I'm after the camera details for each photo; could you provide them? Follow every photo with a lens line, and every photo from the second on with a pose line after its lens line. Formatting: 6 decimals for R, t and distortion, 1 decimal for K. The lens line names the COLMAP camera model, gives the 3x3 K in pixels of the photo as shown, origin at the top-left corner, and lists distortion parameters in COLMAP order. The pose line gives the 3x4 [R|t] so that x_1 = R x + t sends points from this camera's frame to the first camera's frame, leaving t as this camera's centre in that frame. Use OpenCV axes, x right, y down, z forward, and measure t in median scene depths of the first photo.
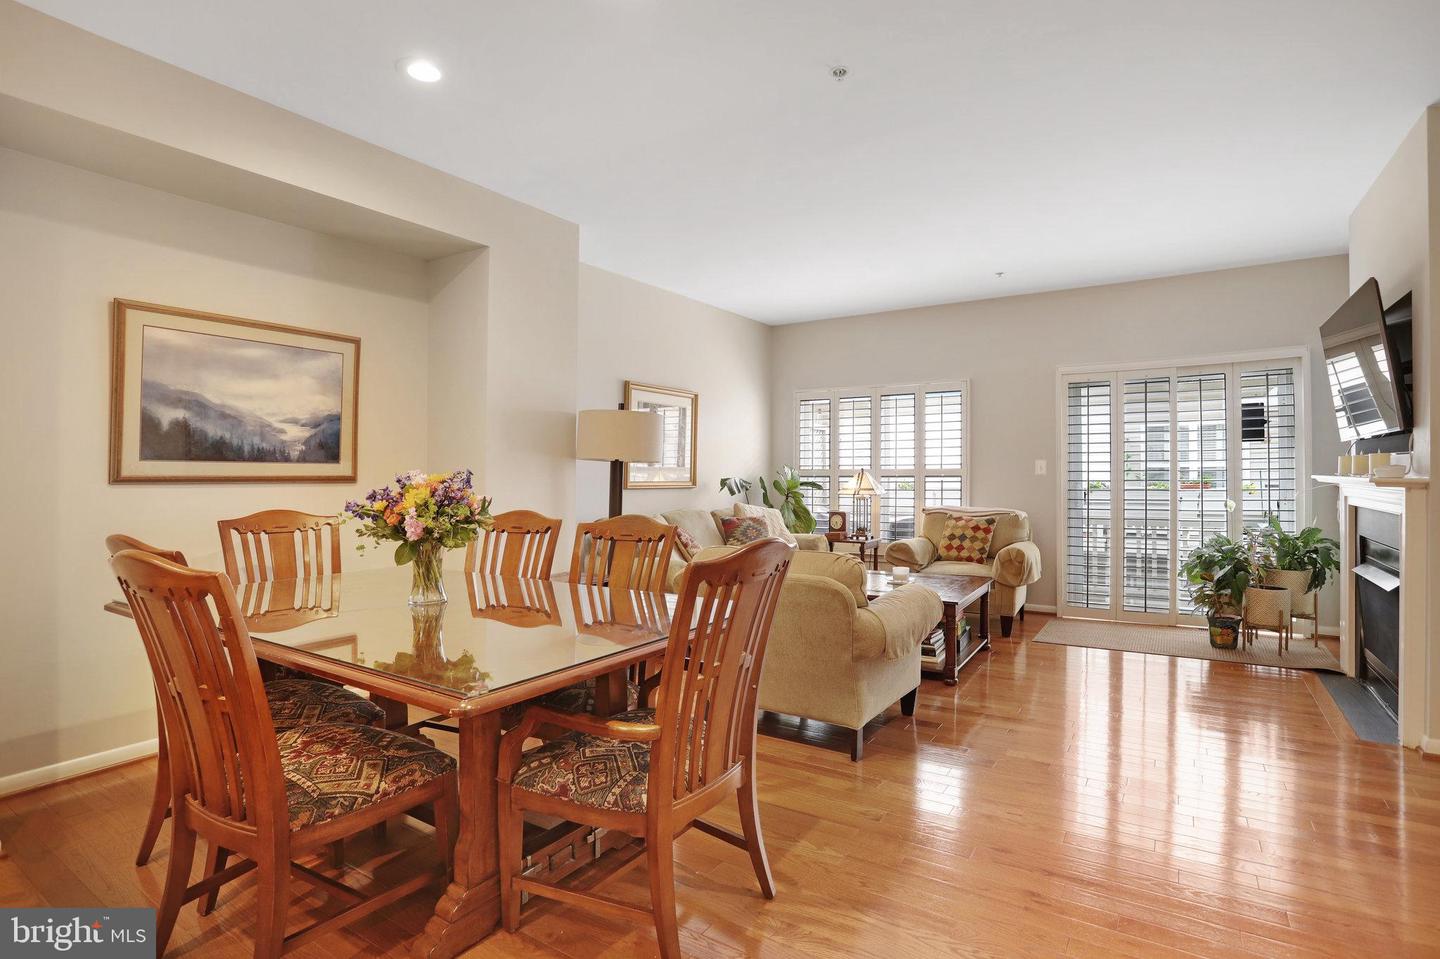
lens RADIAL K [[740.5, 0, 720.0], [0, 740.5, 479.5], [0, 0, 1]] dist [-0.004954, 0.001309]
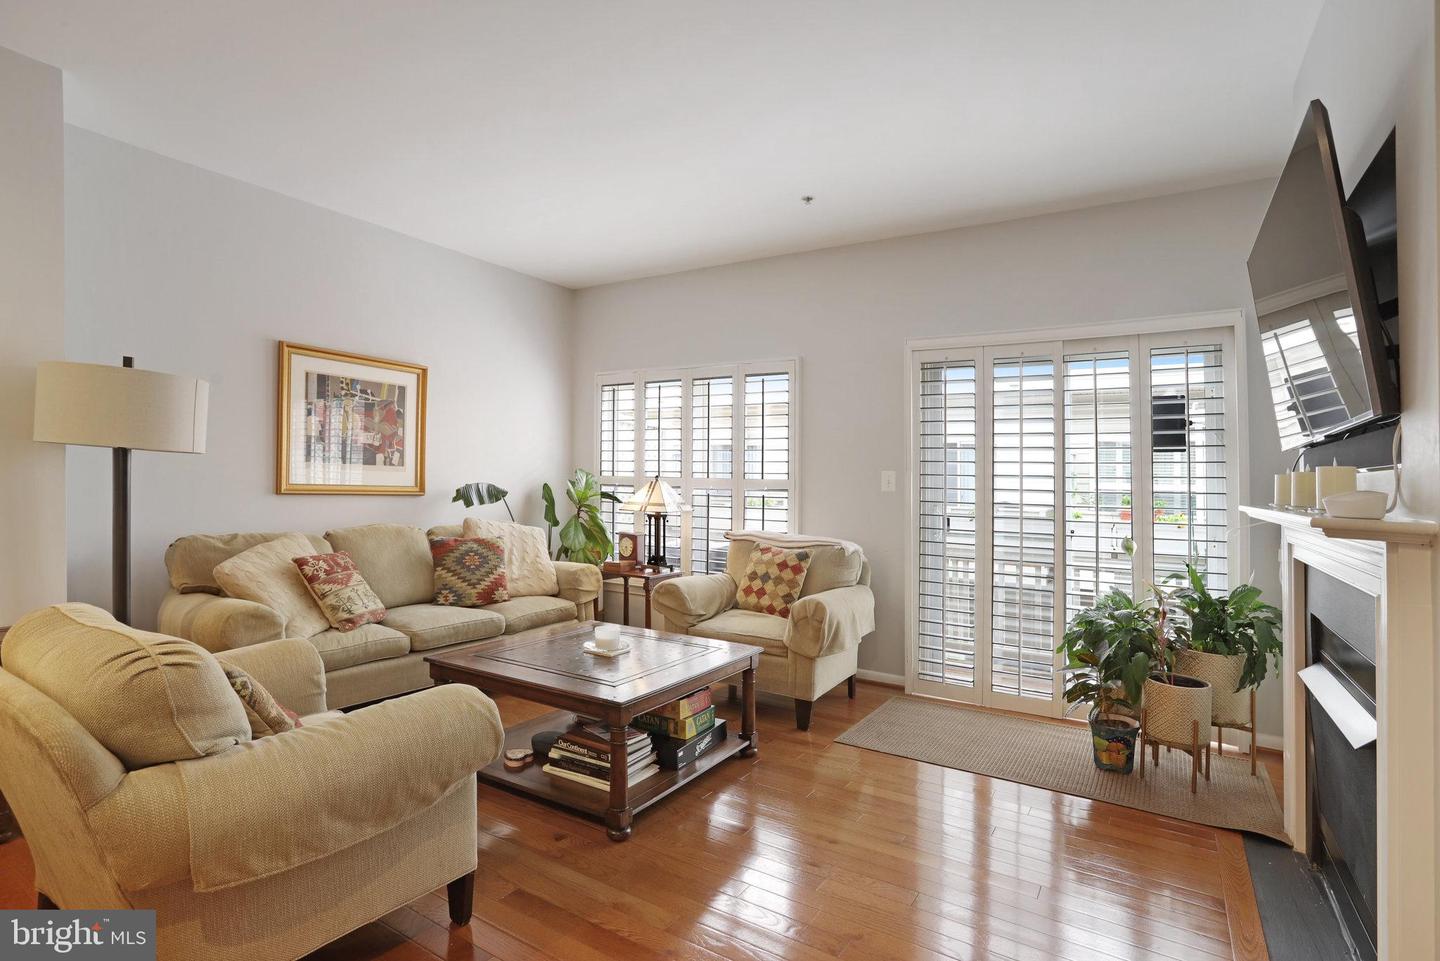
lens RADIAL K [[752.5, 0, 690.3], [0, 752.5, 451.9], [0, 0, 1]] dist [-0.021293, -0.000898]
pose [[0.999438, 0.030185, -0.014584, 0.324712], [-0.030829, 0.998458, -0.046162, -0.006971], [0.013168, 0.046586, 0.998827, 0.345737]]
